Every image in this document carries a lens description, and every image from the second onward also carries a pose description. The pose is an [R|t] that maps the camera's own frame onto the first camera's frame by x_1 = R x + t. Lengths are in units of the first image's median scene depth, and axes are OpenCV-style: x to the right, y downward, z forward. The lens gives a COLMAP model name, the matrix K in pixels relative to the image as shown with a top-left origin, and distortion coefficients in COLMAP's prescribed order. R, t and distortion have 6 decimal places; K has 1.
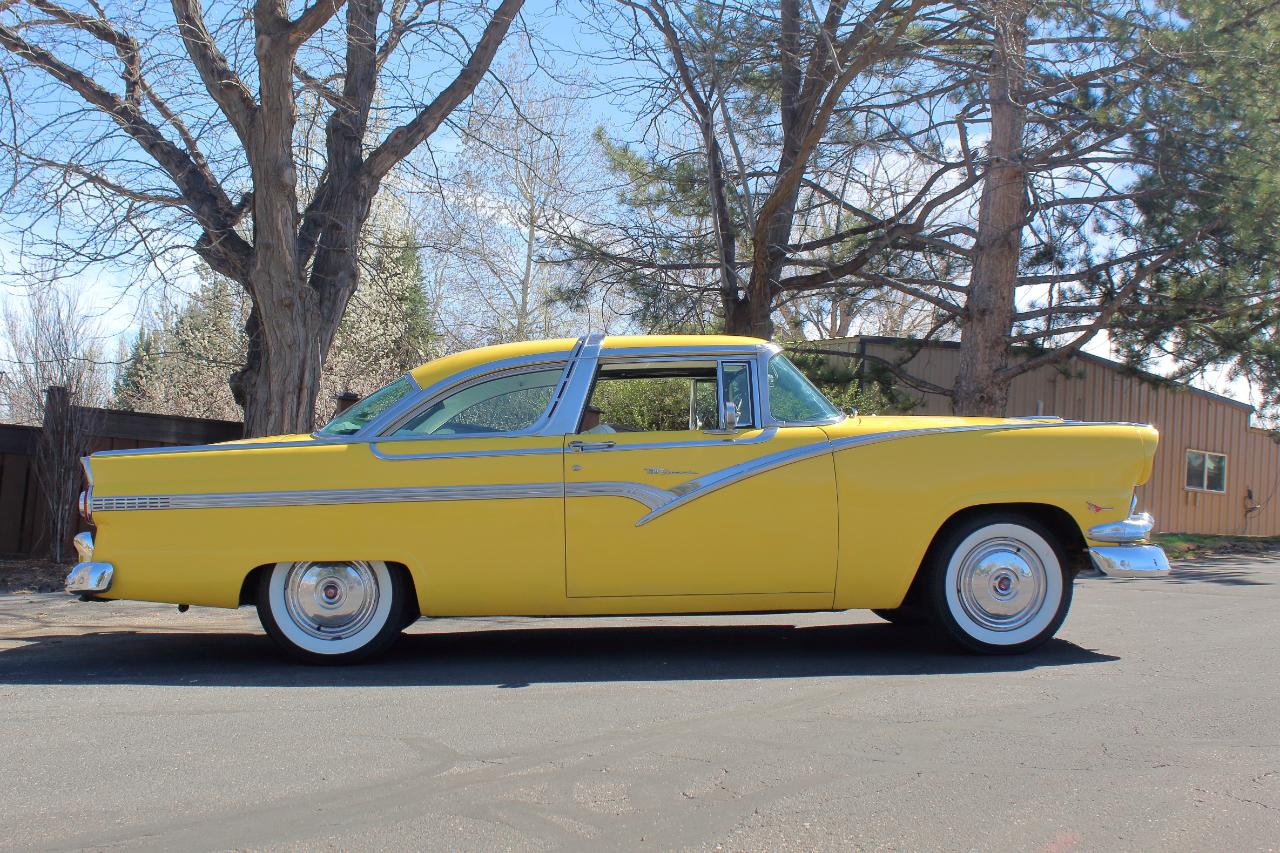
lens RADIAL K [[1519.8, 0, 595.9], [0, 1519.8, 409.8], [0, 0, 1]] dist [-0.063403, 0.031214]
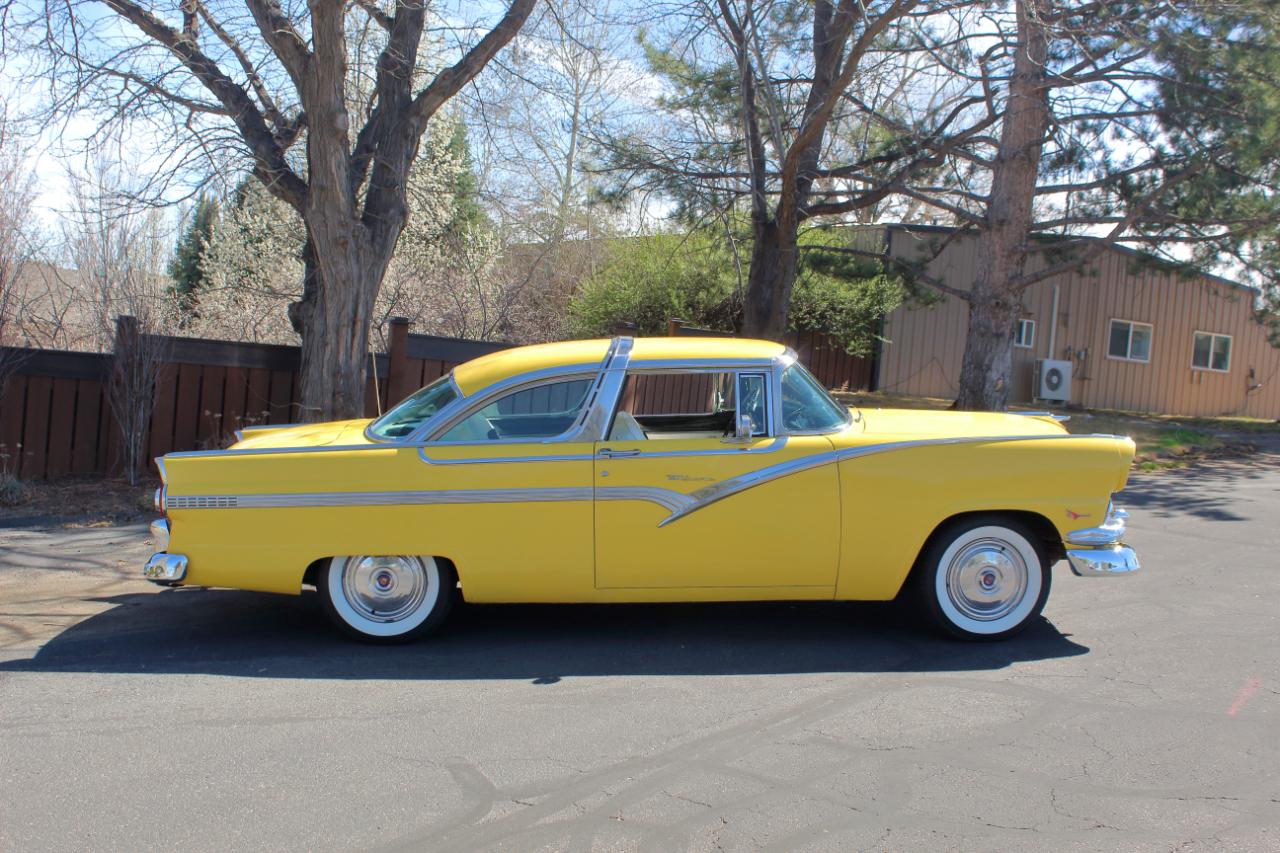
lens RADIAL K [[1446.5, 0, 640.0], [0, 1446.5, 426.5], [0, 0, 1]] dist [-0.043563, -0.002170]
pose [[0.999924, 0.012060, 0.002561, 0.004960], [-0.012281, 0.992620, 0.120645, -0.065484], [-0.001087, -0.120667, 0.992692, -0.021211]]
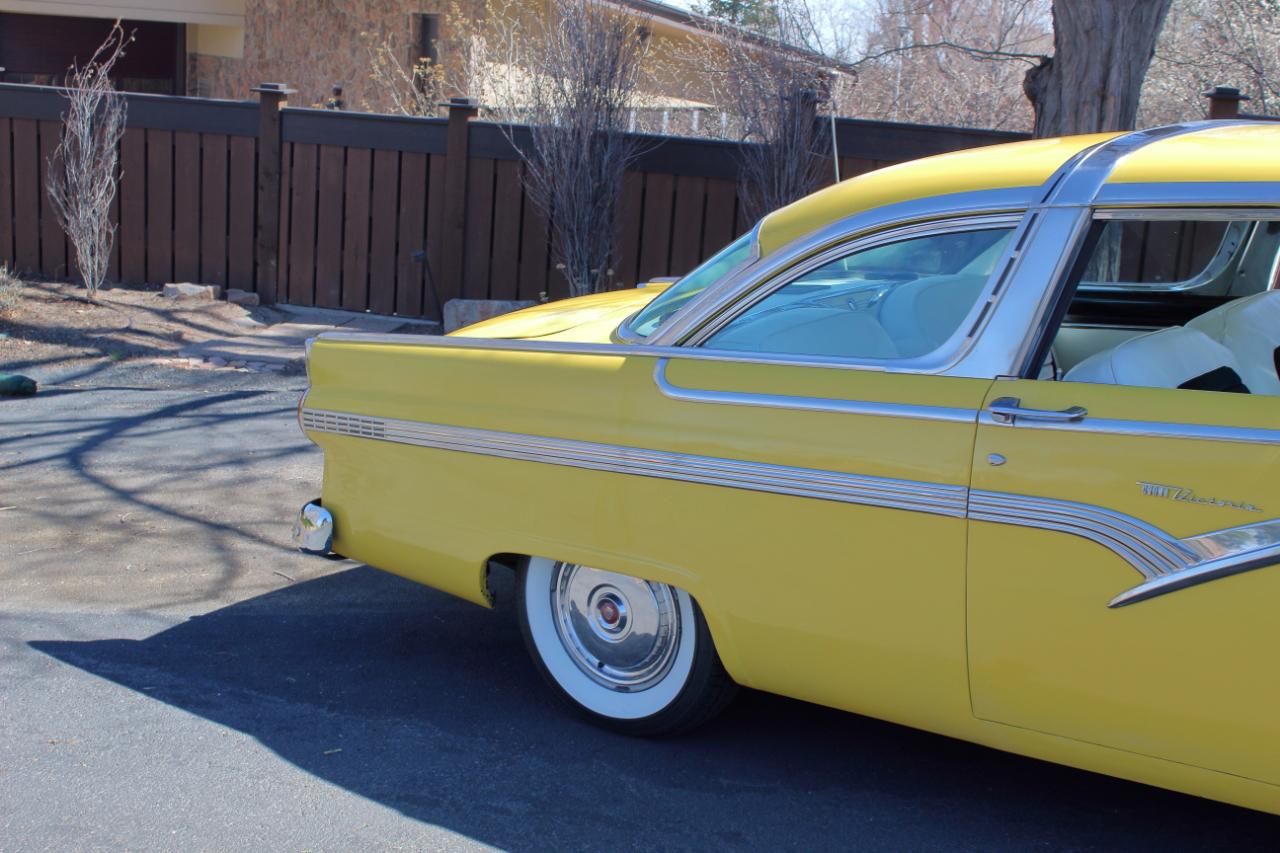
lens RADIAL K [[1679.0, 0, 657.7], [0, 1679.0, 430.5], [0, 0, 1]] dist [-0.047637, 0.013748]
pose [[0.784426, 0.122858, -0.607932, 0.114116], [0.030760, 0.971272, 0.235976, -0.050101], [0.619459, -0.203806, 0.758112, 0.292065]]
